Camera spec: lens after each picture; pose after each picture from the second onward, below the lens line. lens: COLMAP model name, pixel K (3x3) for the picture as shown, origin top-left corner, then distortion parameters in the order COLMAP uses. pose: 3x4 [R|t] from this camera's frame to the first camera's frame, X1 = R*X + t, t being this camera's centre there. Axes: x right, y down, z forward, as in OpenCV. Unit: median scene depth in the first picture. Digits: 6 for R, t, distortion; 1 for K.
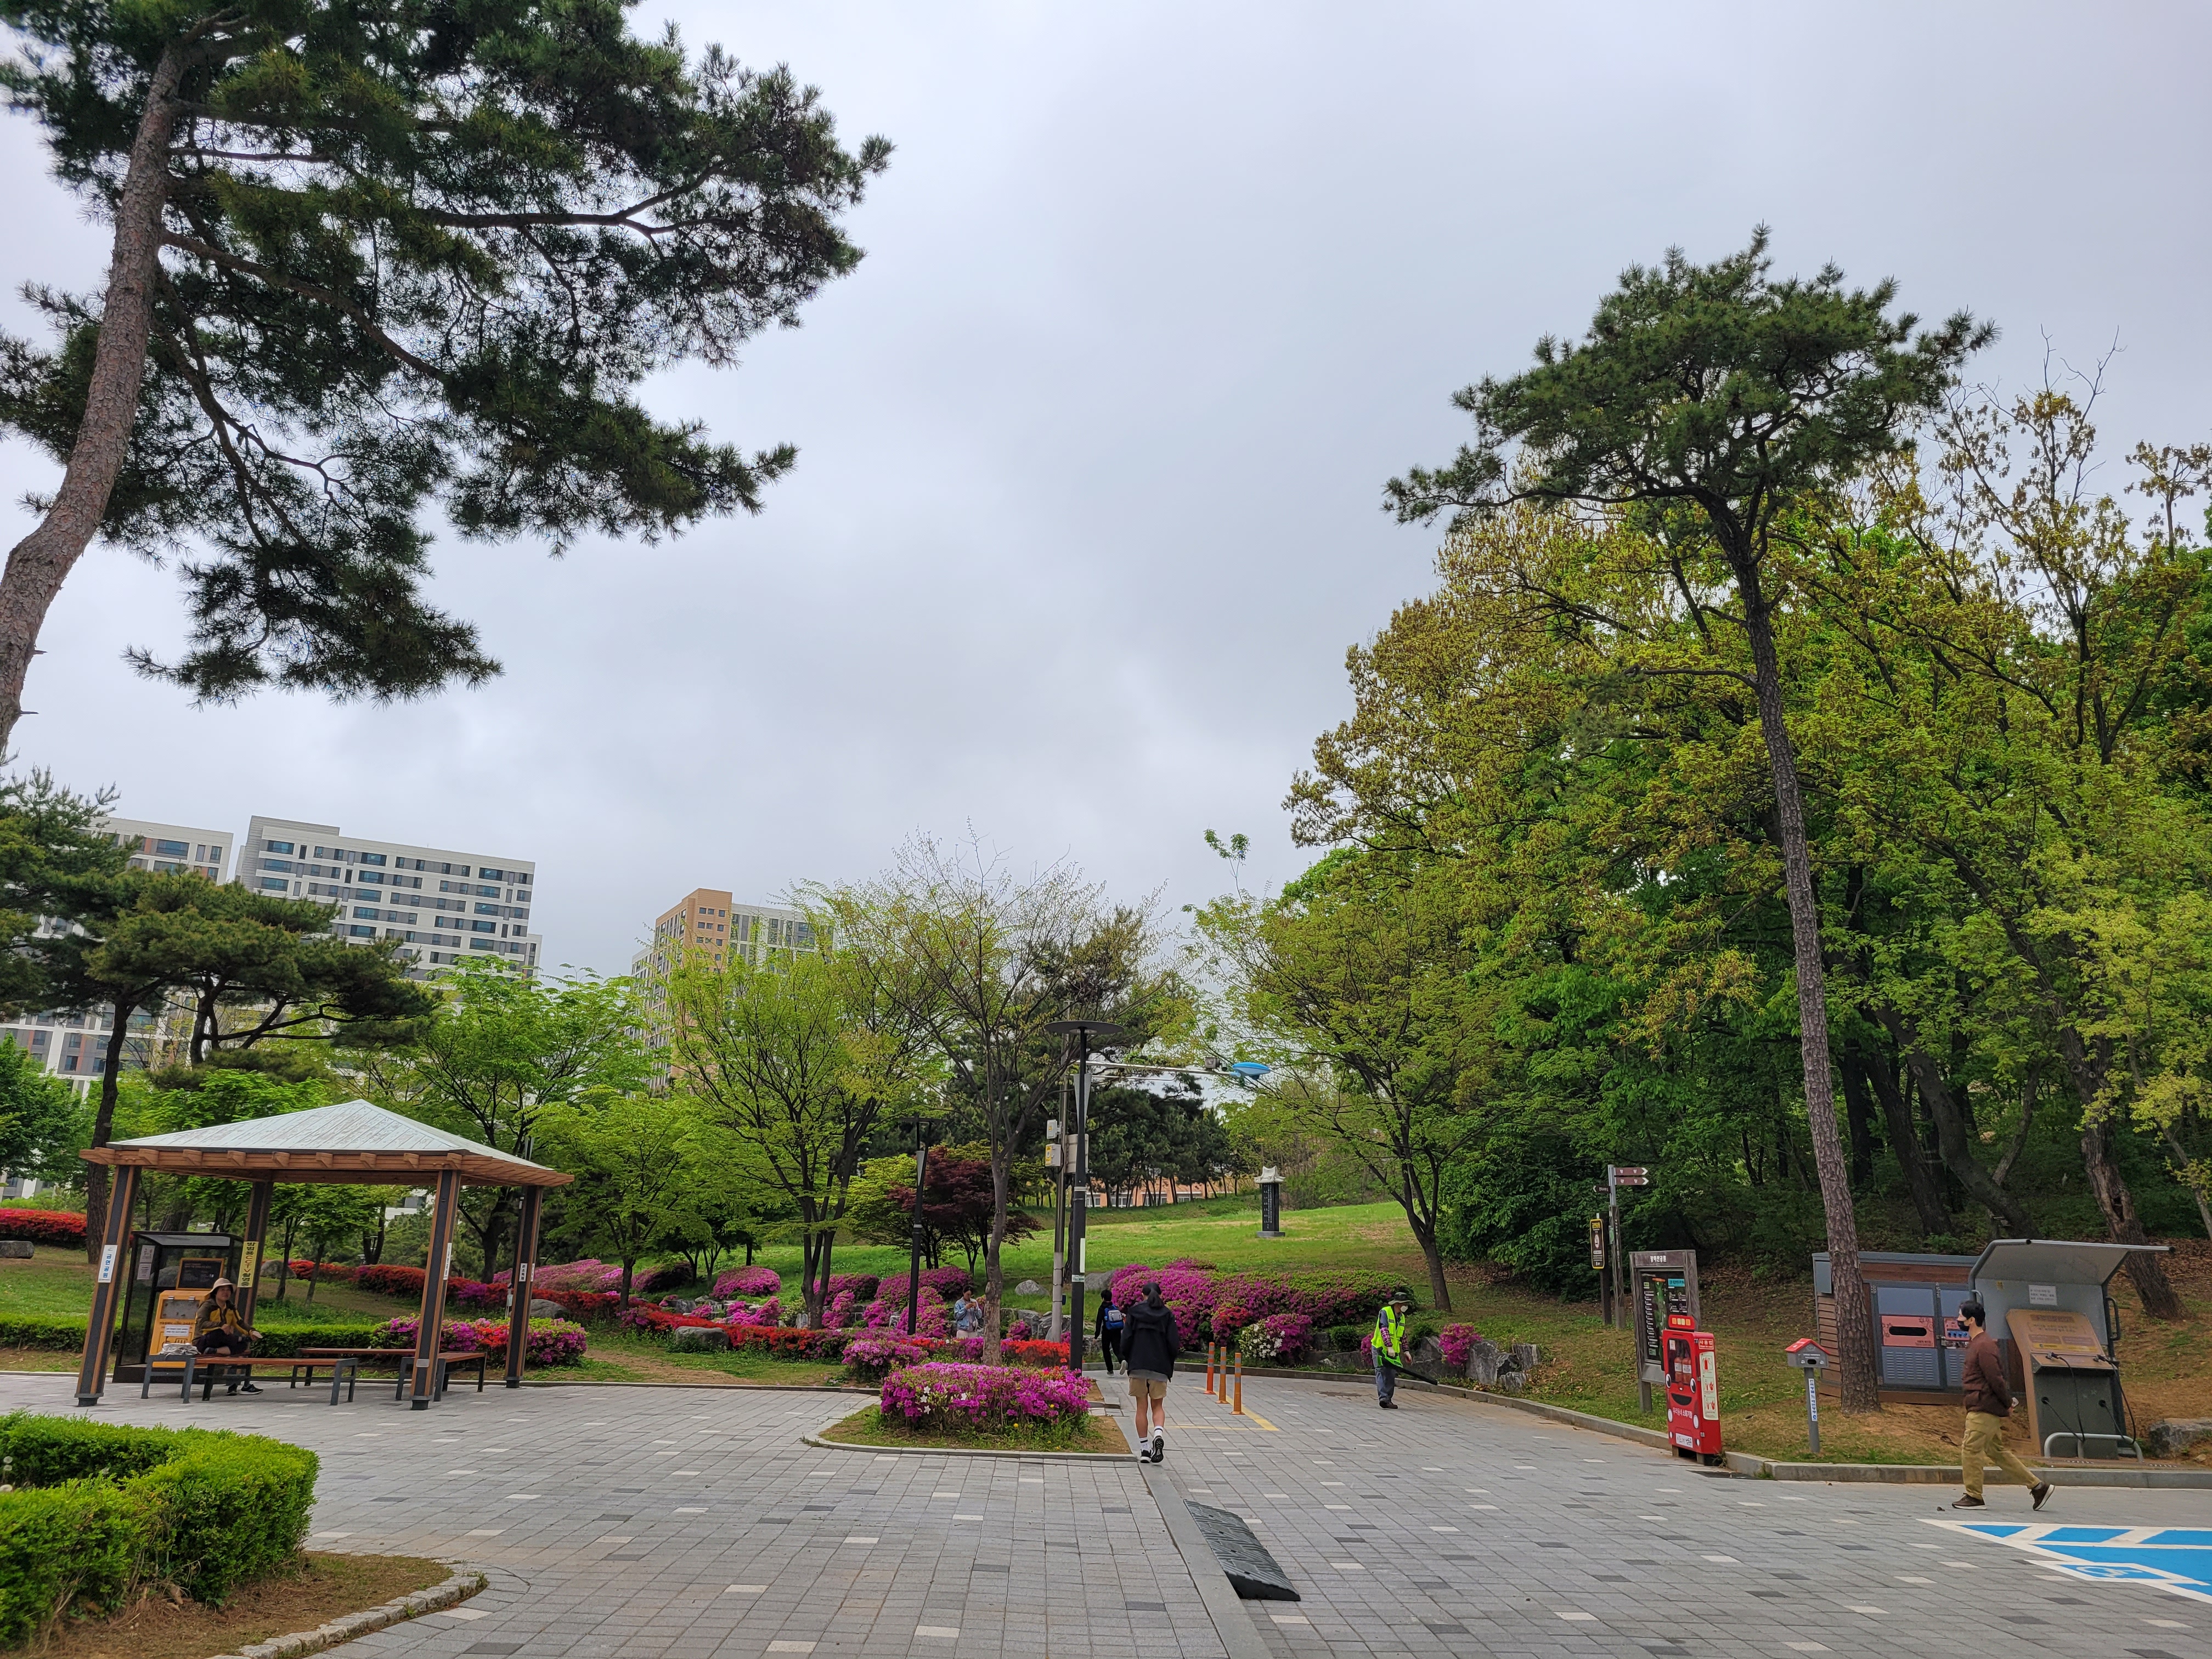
lens RADIAL K [[1640.8, 0, 1098.9], [0, 1640.8, 840.0], [0, 0, 1]] dist [0.056248, -0.049644]
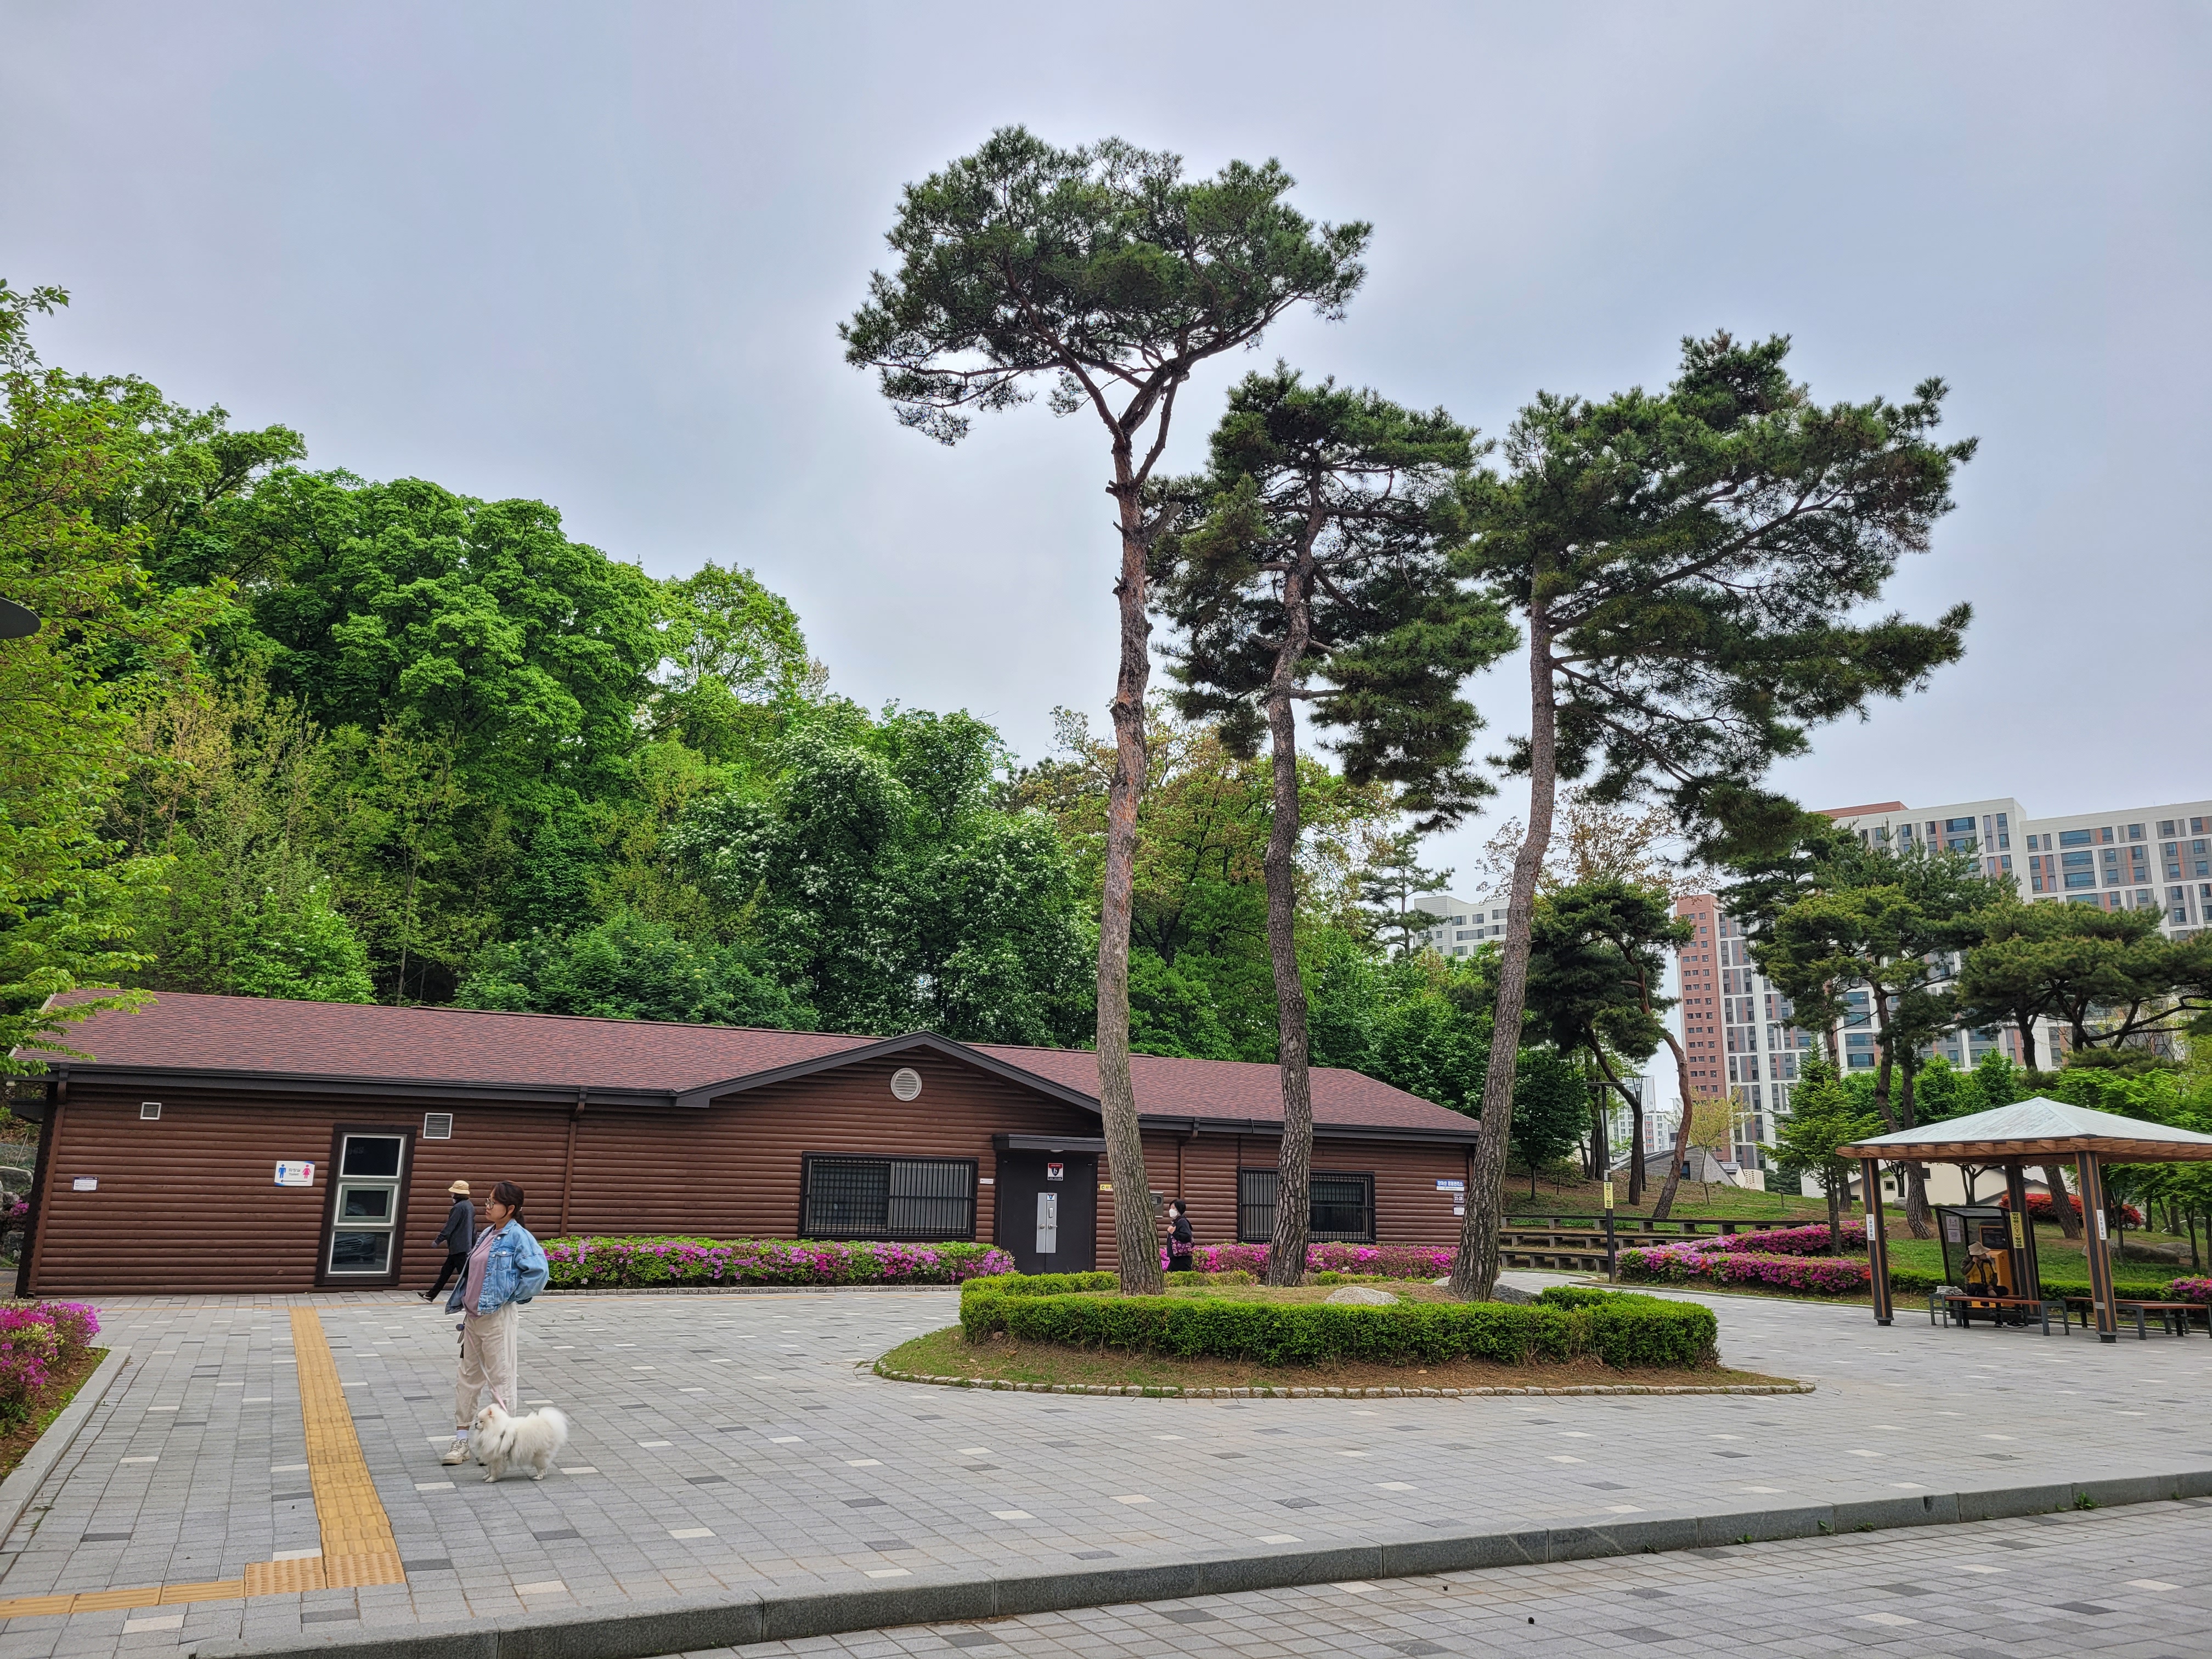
lens RADIAL K [[1640.8, 0, 1098.9], [0, 1640.8, 840.0], [0, 0, 1]] dist [0.056248, -0.049644]
pose [[0.401152, -0.220917, -0.888973, 0.472828], [0.227267, 0.964142, -0.137042, -0.021010], [0.887370, -0.147060, 0.436975, -0.159756]]
